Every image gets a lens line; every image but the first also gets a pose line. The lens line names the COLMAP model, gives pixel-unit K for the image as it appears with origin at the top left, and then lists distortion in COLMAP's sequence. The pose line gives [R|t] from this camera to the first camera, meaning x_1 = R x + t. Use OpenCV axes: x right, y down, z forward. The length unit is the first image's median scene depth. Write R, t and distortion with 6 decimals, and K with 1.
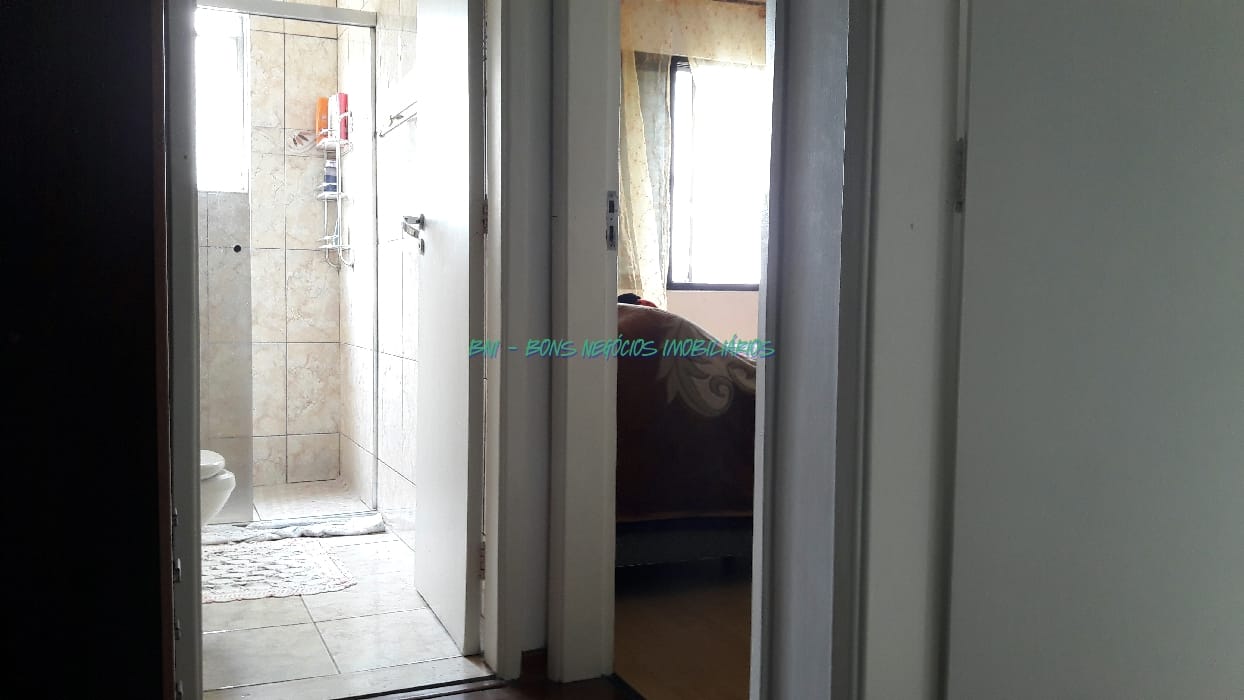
lens RADIAL K [[1031.7, 0, 629.1], [0, 1031.7, 361.9], [0, 0, 1]] dist [0.087576, -0.176532]
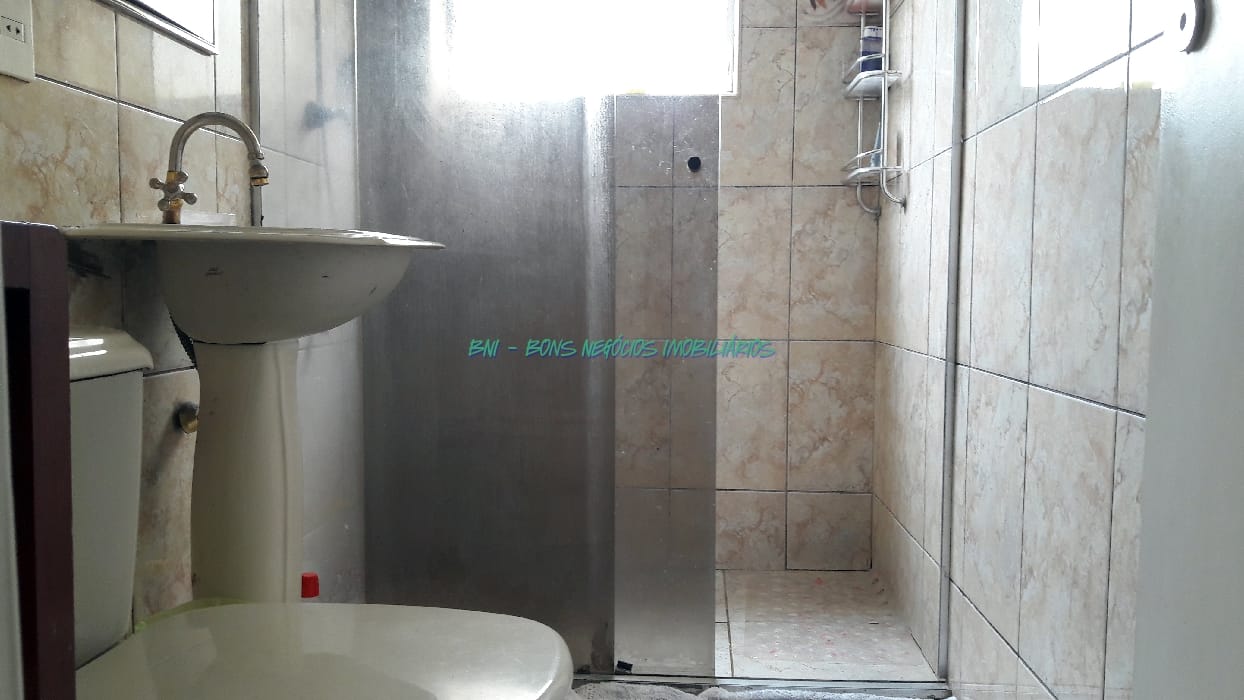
lens RADIAL K [[1031.7, 0, 623.6], [0, 1031.7, 359.8], [0, 0, 1]] dist [0.087576, -0.176532]
pose [[0.879157, 0.026375, -0.475802, -0.126180], [-0.021699, 0.999647, 0.015318, -0.014302], [0.476038, -0.003143, 0.879419, 0.419938]]
